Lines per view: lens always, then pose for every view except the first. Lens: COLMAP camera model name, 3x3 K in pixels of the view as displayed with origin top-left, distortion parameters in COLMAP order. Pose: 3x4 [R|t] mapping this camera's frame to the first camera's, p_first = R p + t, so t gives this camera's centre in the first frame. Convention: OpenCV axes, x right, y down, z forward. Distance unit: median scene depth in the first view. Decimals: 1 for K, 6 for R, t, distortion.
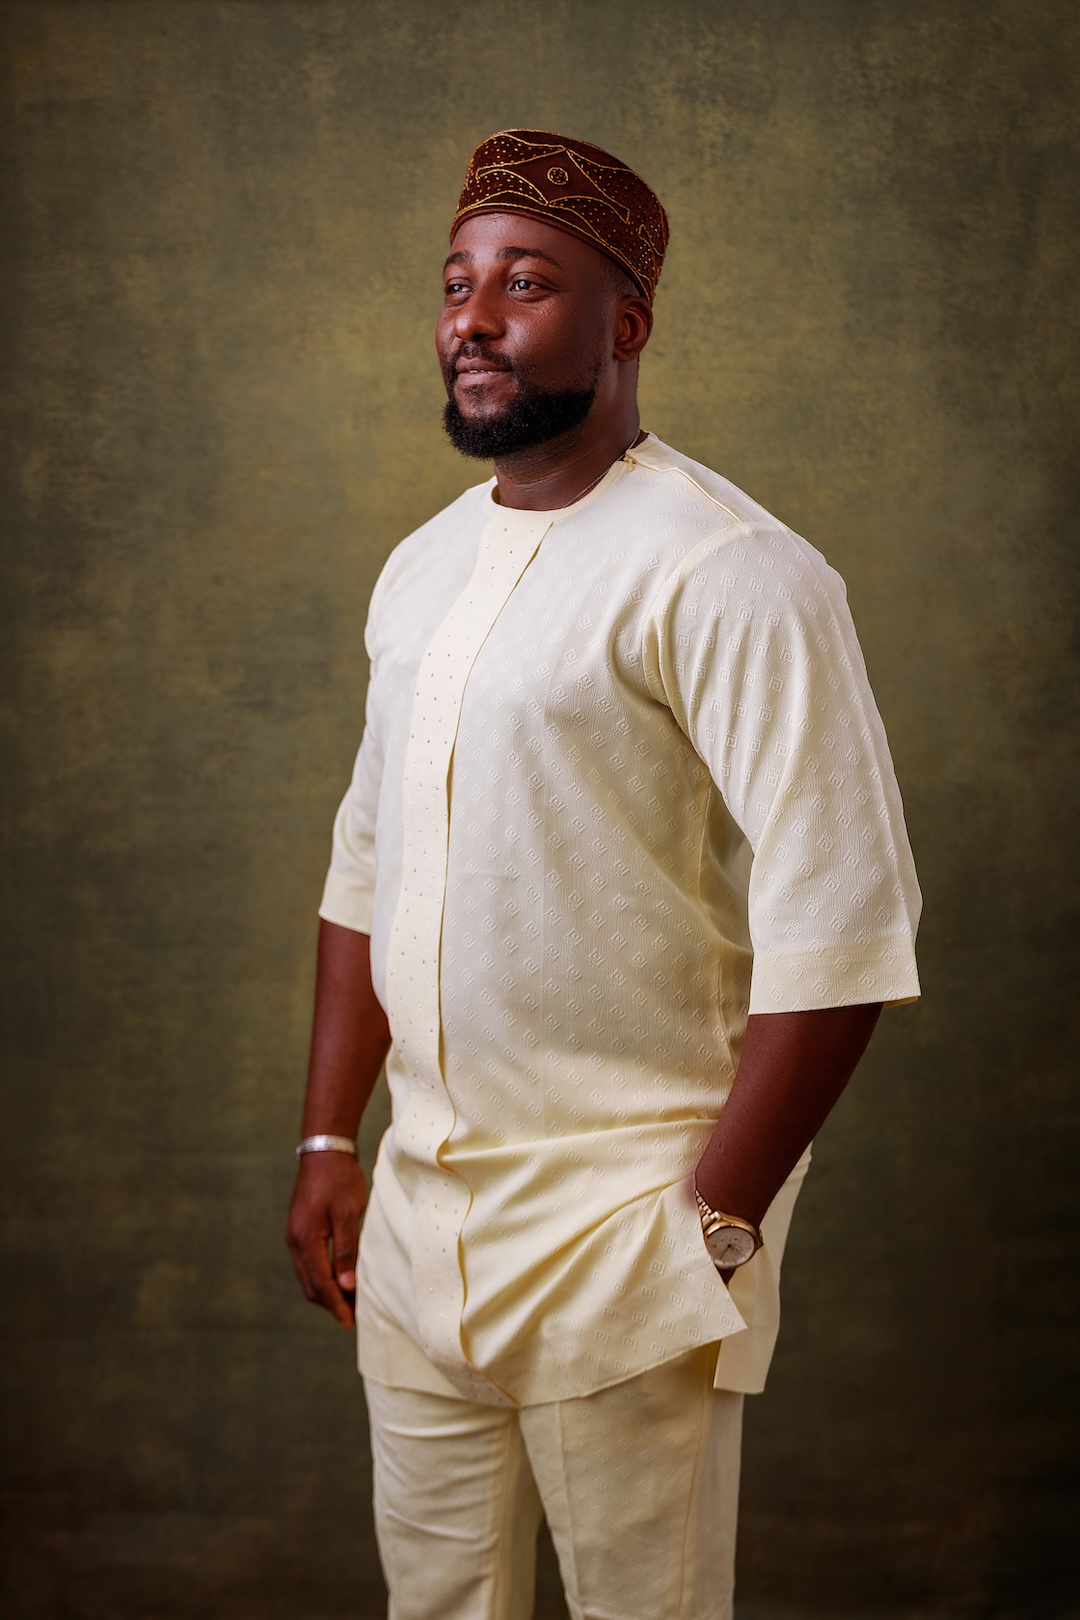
lens RADIAL K [[1950.4, 0, 543.3], [0, 1950.4, 806.0], [0, 0, 1]] dist [0.013709, 0.000000]
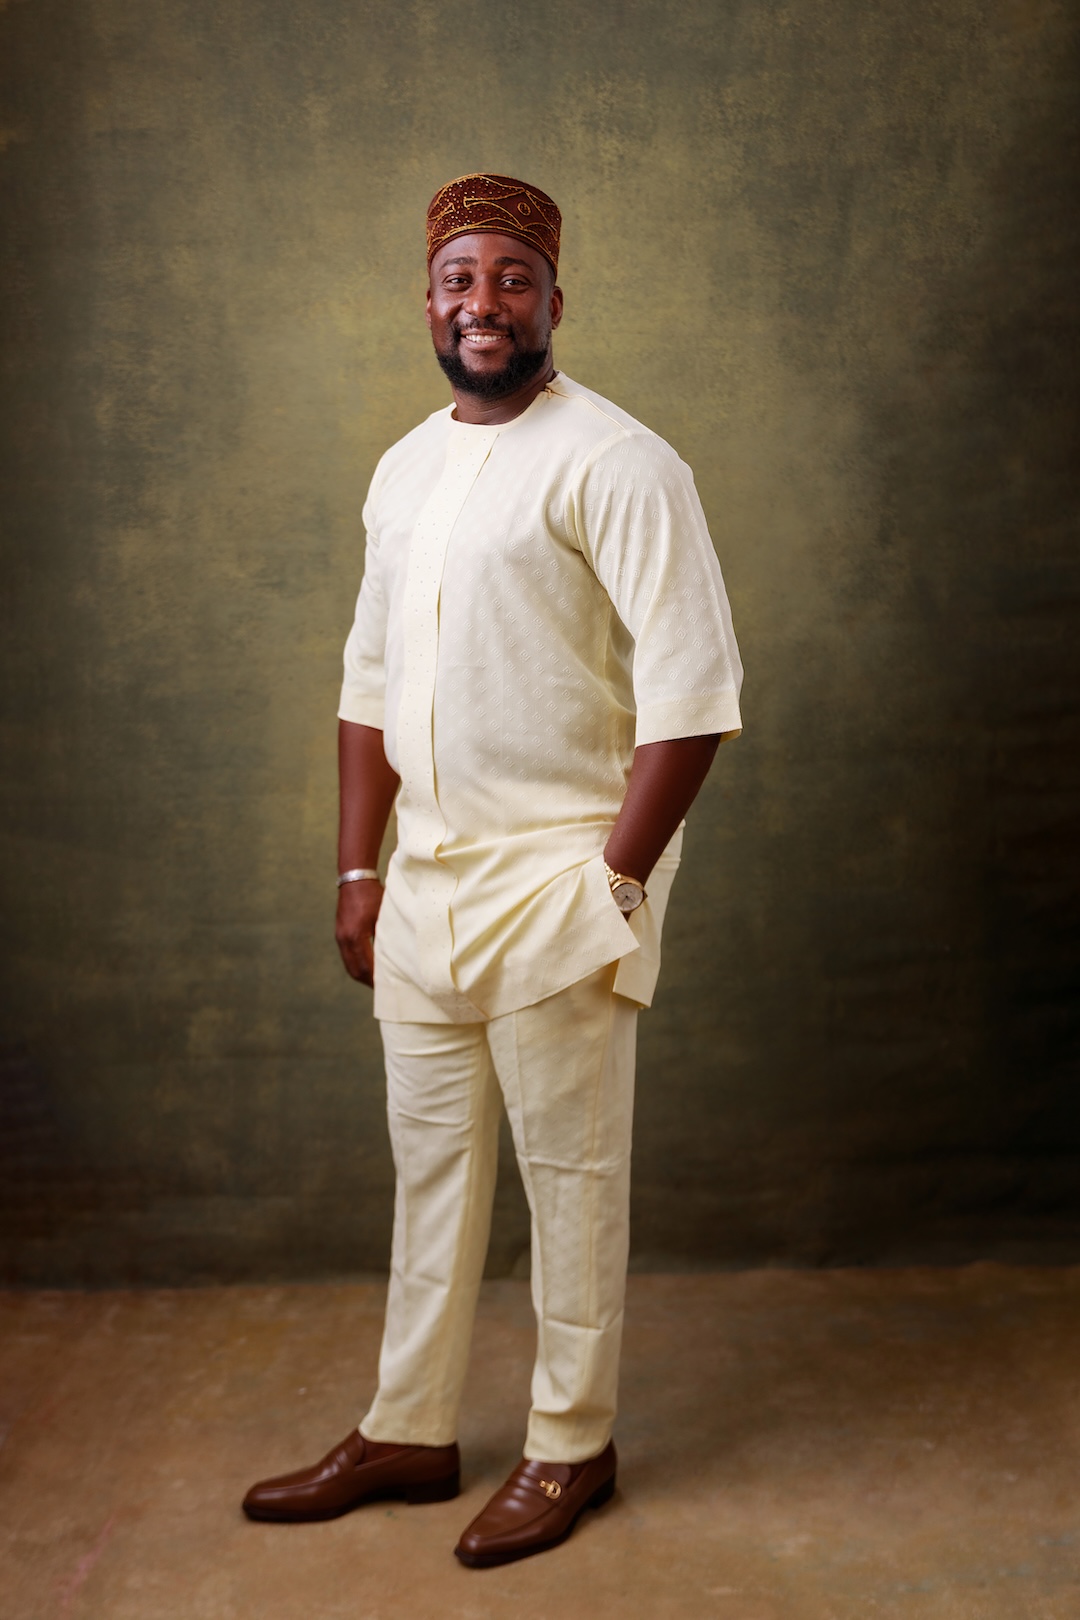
lens RADIAL K [[1920.4, 0, 541.8], [0, 1920.4, 817.2], [0, 0, 1]] dist [0.006838, 0.000000]
pose [[0.999022, -0.012336, 0.042451, -0.022085], [0.011056, 0.999481, 0.030264, 0.070540], [-0.042803, -0.029765, 0.998640, -0.331748]]
